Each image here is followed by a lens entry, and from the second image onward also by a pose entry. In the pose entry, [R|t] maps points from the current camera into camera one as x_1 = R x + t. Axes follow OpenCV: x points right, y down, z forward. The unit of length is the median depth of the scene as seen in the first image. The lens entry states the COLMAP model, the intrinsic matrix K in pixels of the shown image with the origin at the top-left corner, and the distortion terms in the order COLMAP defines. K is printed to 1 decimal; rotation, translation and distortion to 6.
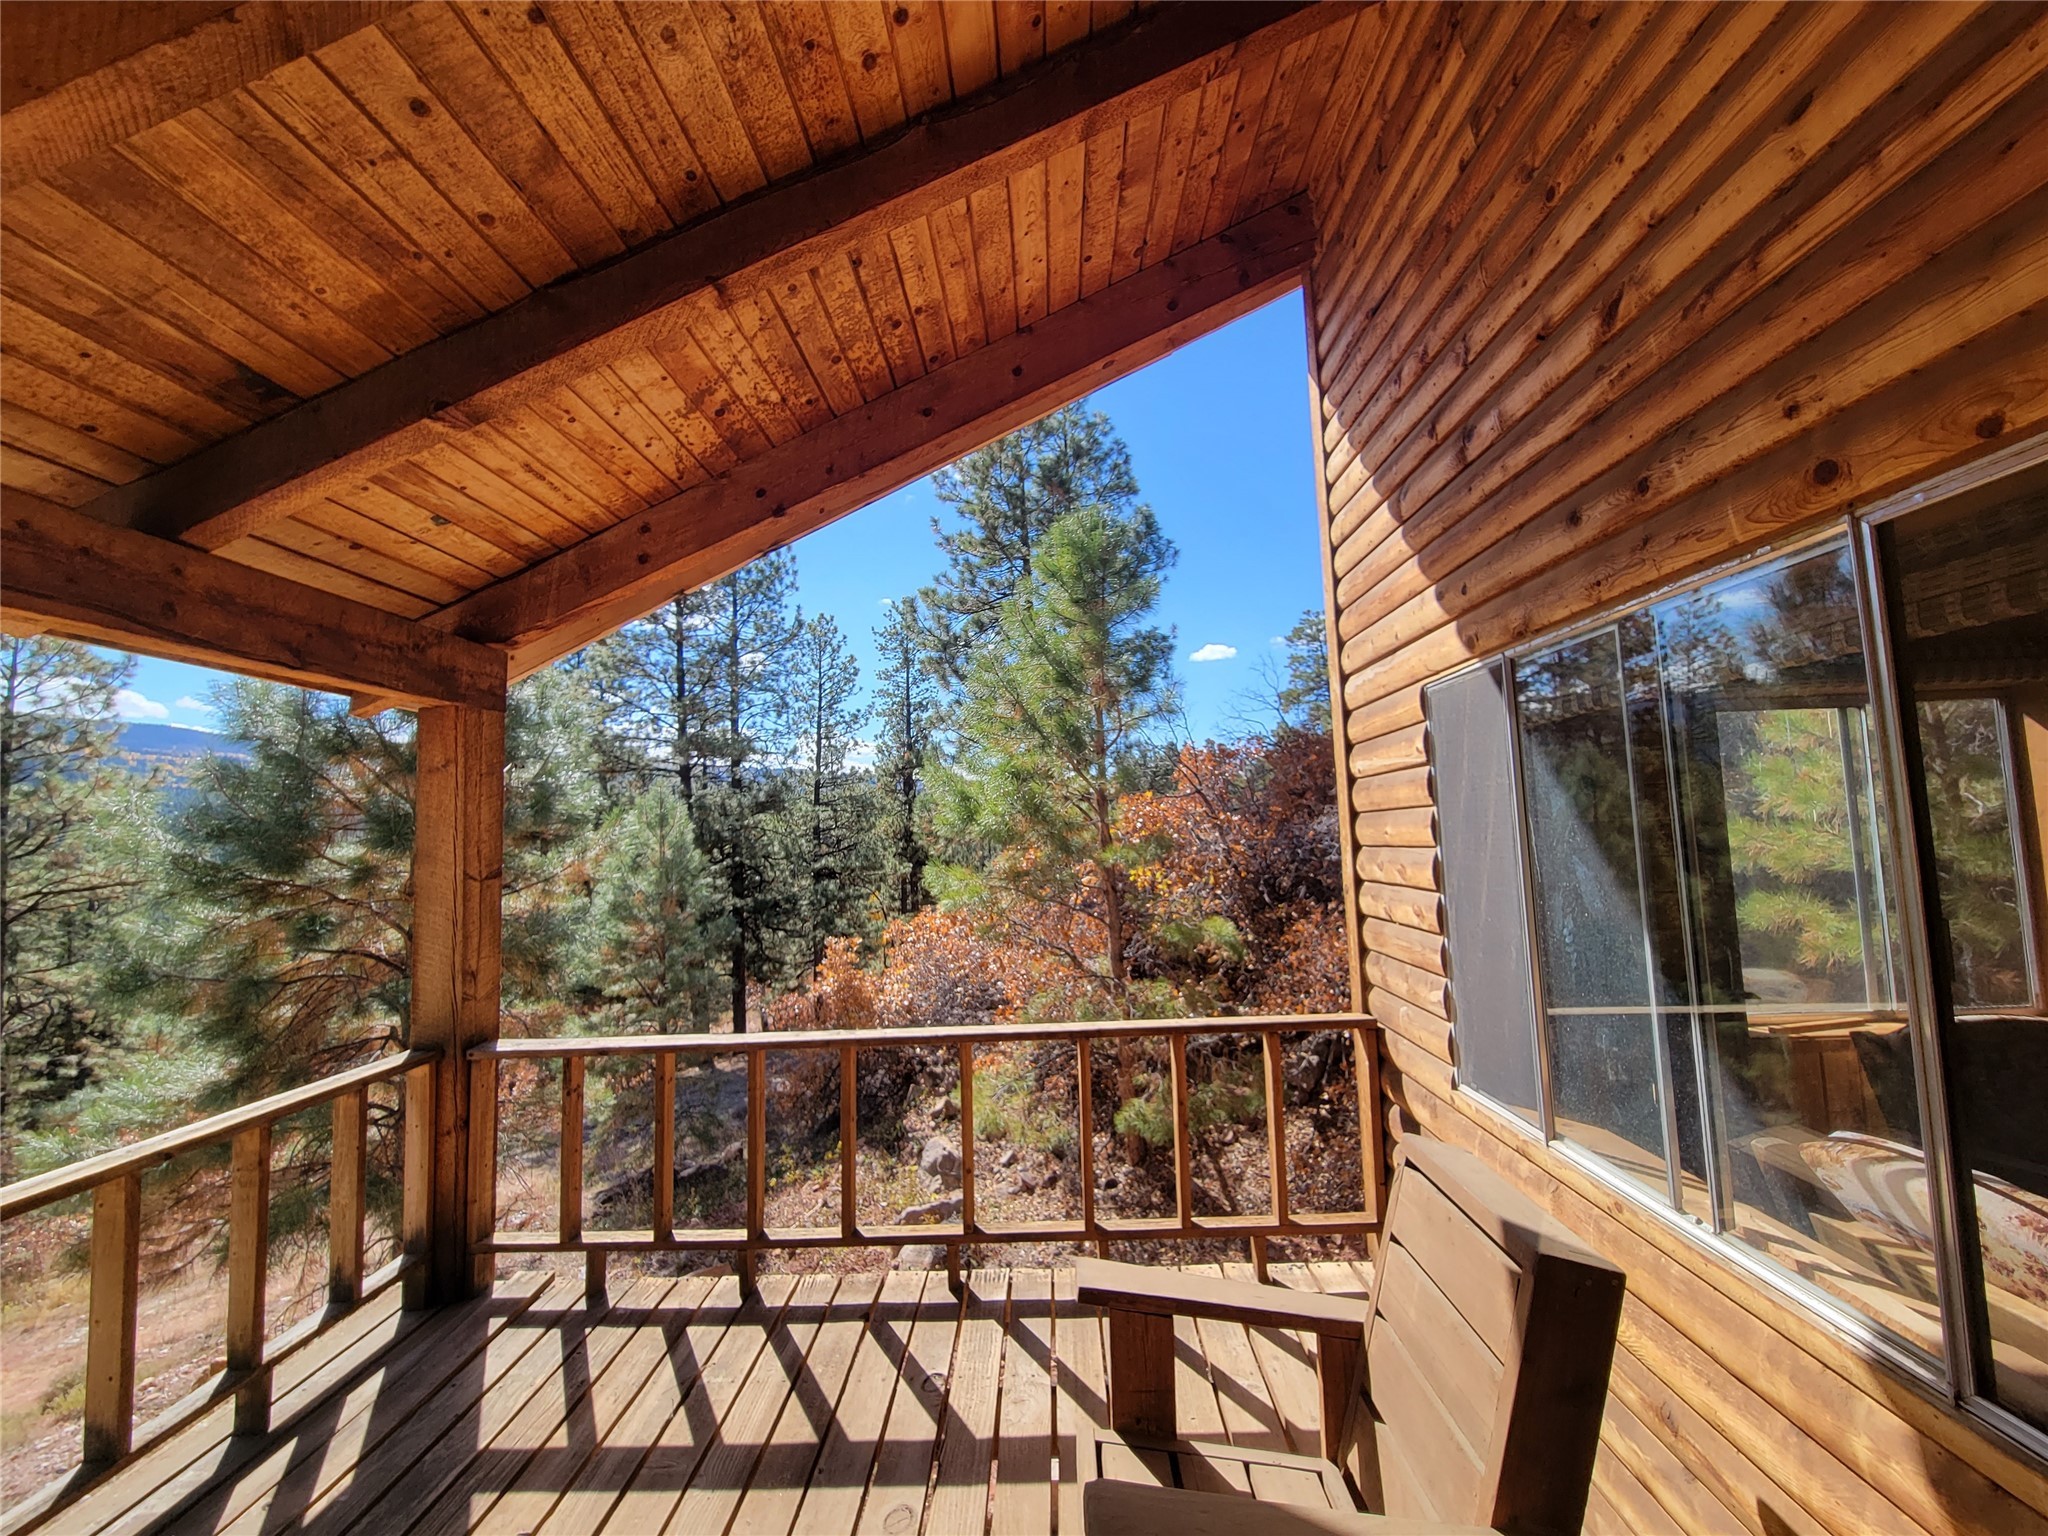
lens RADIAL K [[839.5, 0, 1027.8], [0, 839.5, 763.1], [0, 0, 1]] dist [-0.000245, -0.001283]
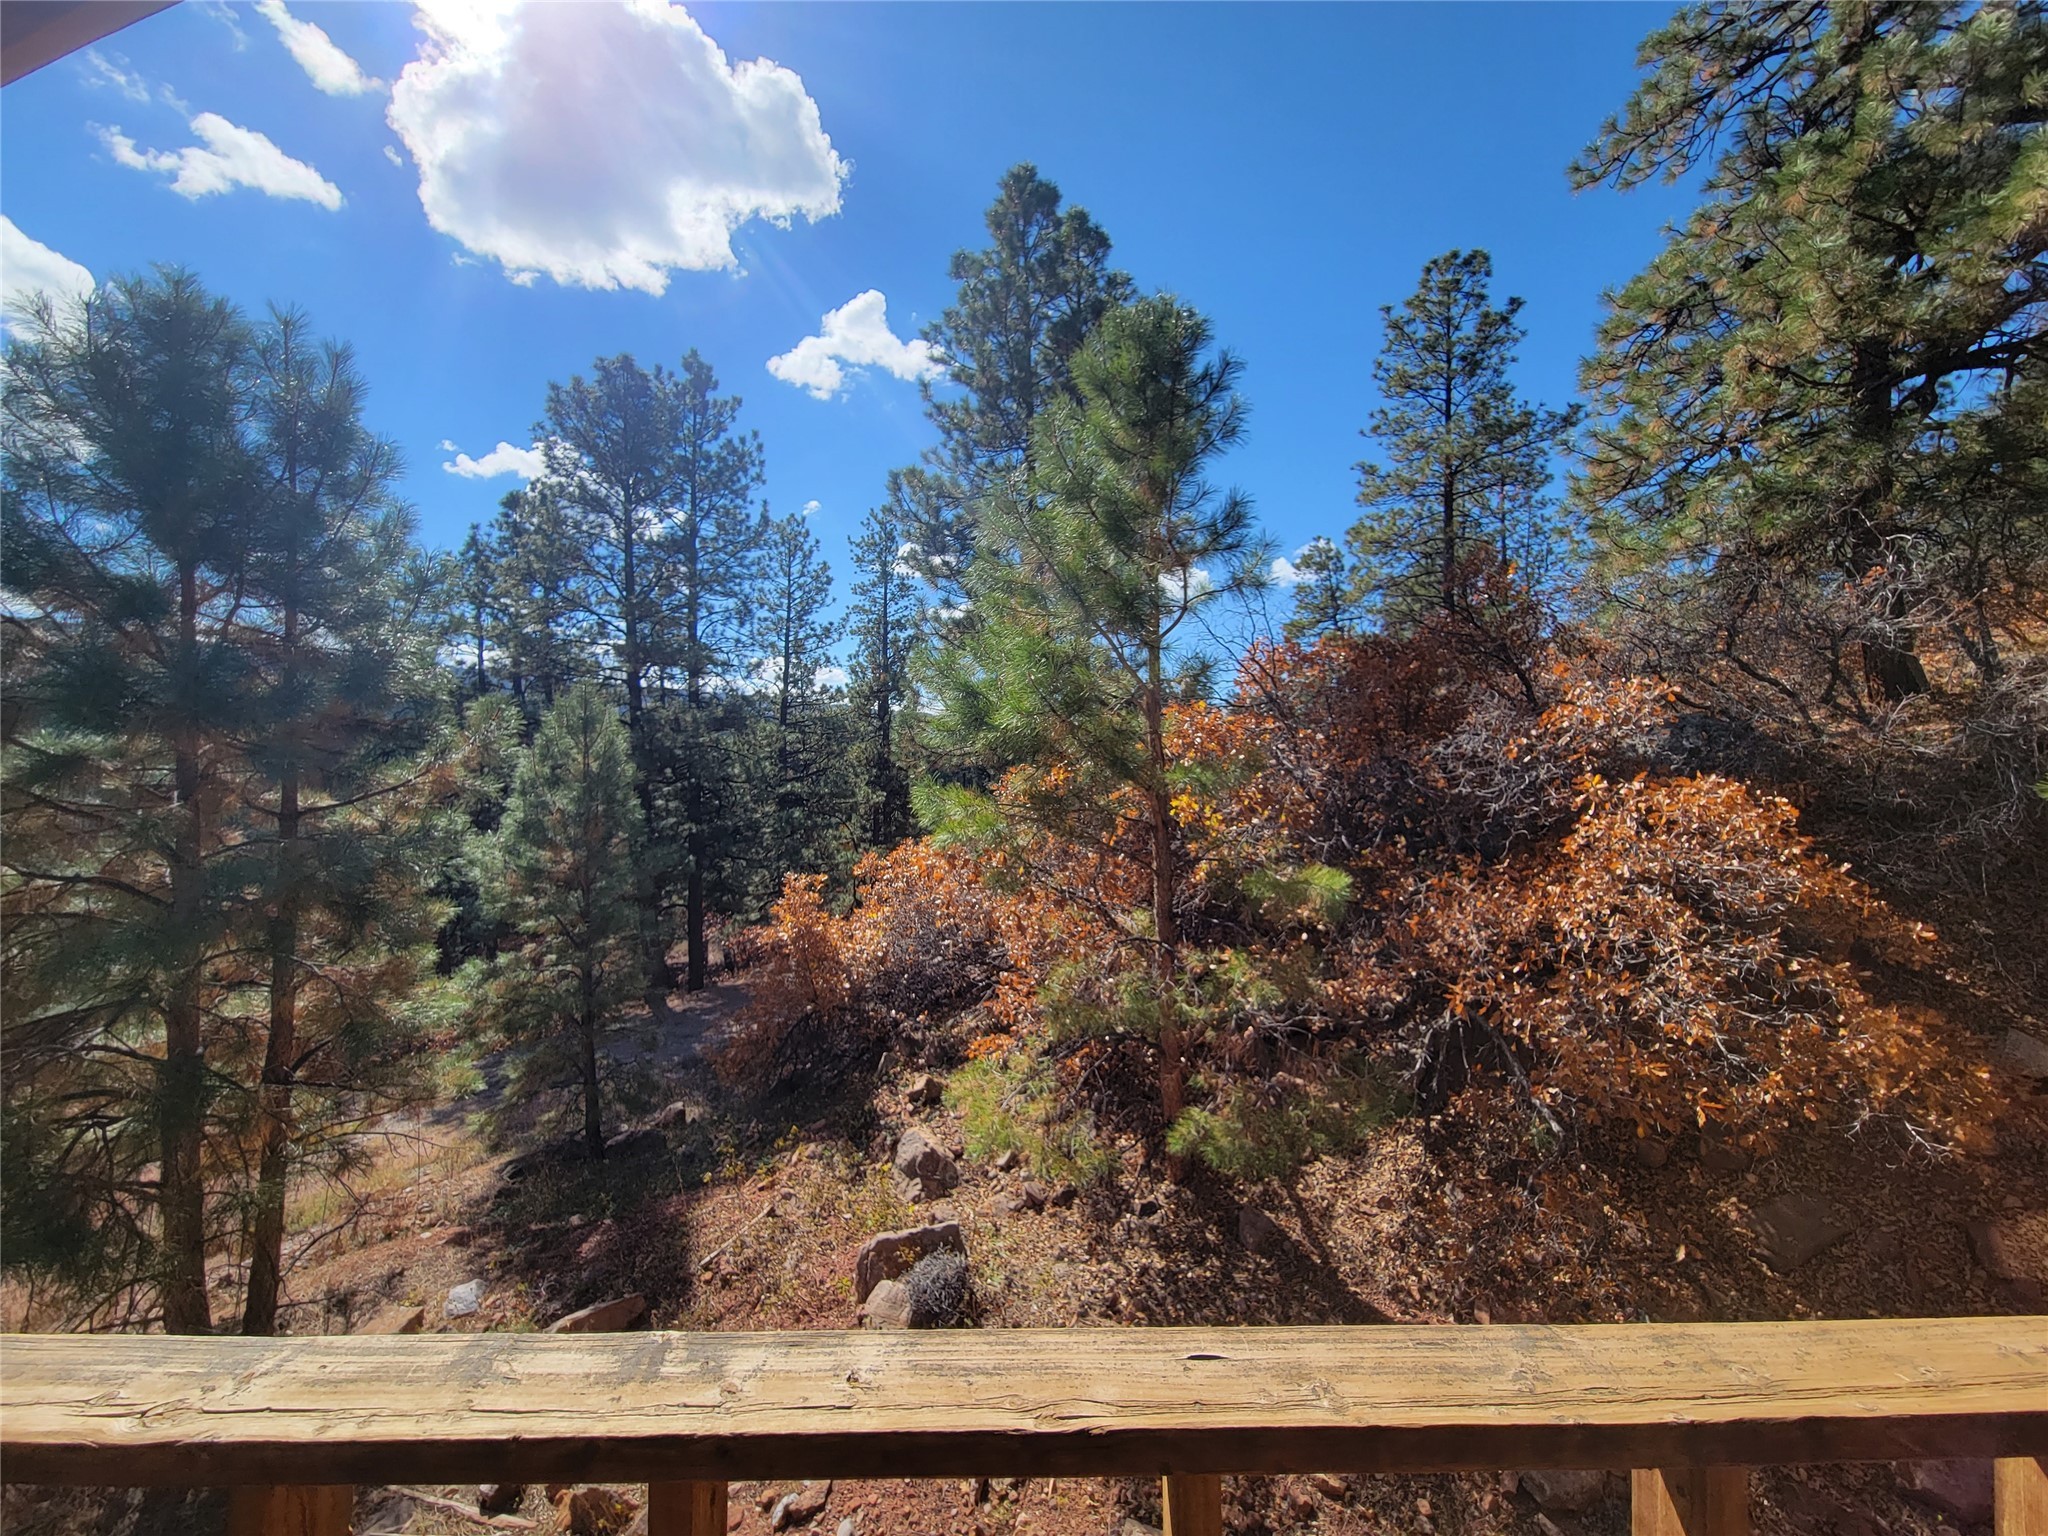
lens RADIAL K [[839.5, 0, 1025.2], [0, 839.5, 766.8], [0, 0, 1]] dist [-0.000245, -0.001283]
pose [[0.999004, 0.033545, 0.029418, -0.041359], [-0.035790, 0.996197, 0.079441, 0.040581], [-0.026641, -0.080415, 0.996405, 0.241973]]
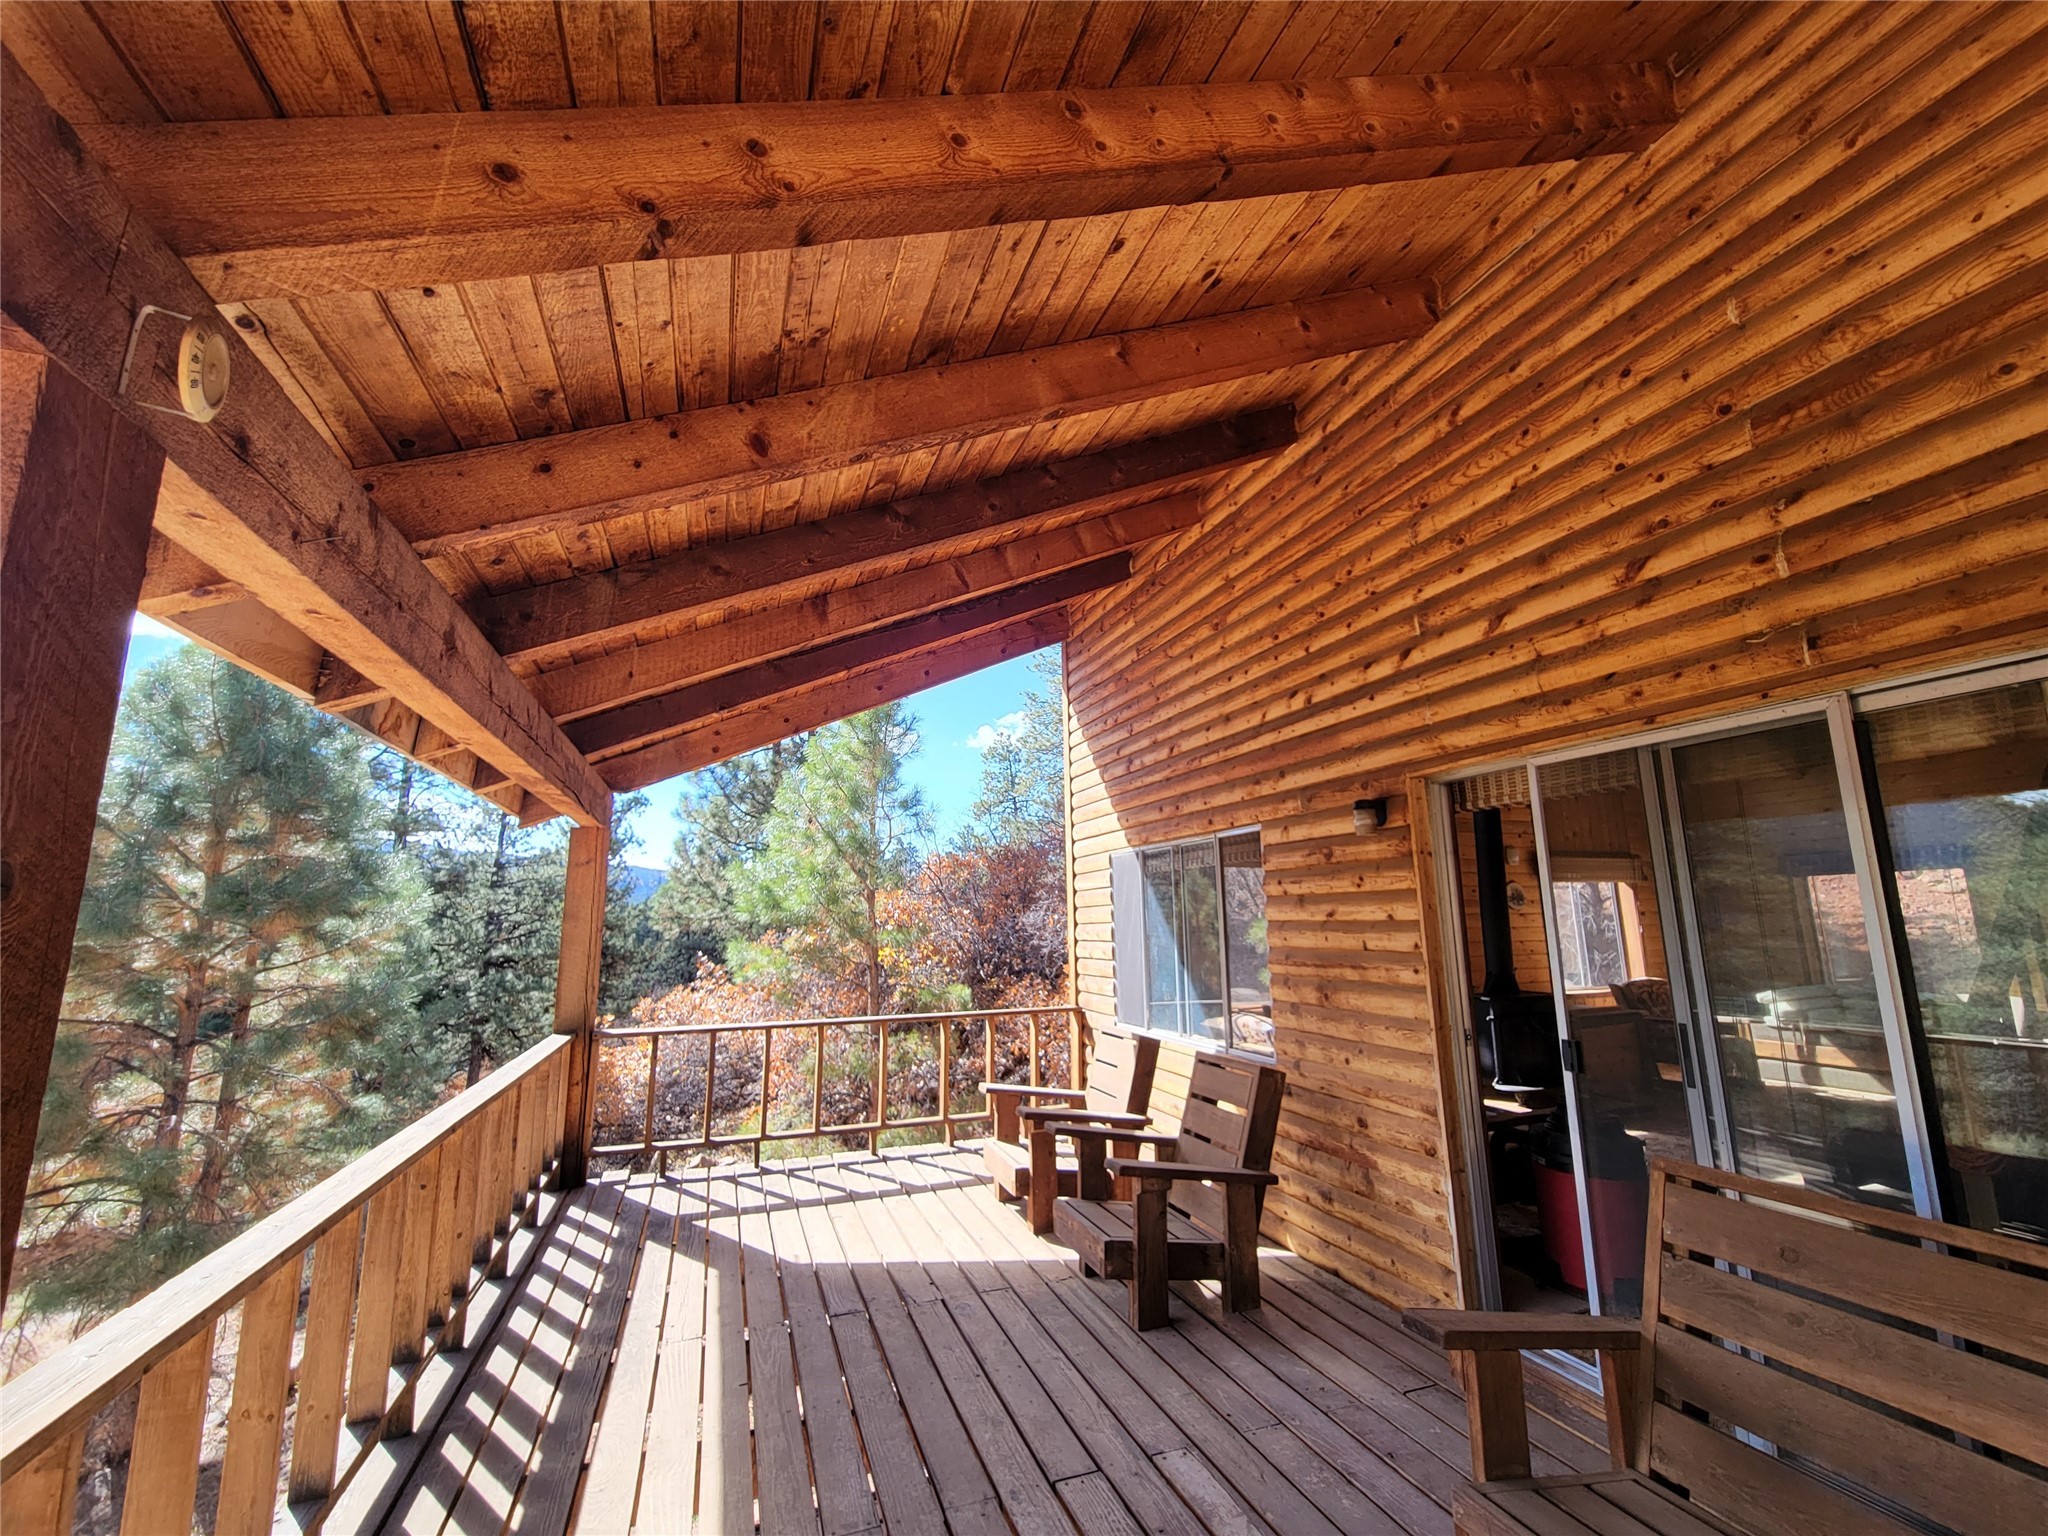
lens RADIAL K [[839.5, 0, 1029.2], [0, 839.5, 757.9], [0, 0, 1]] dist [-0.000245, -0.001283]
pose [[0.928806, 0.096119, 0.357883, -0.157775], [-0.052948, 0.990288, -0.128552, -0.011279], [-0.366764, 0.100451, 0.924875, -0.291501]]
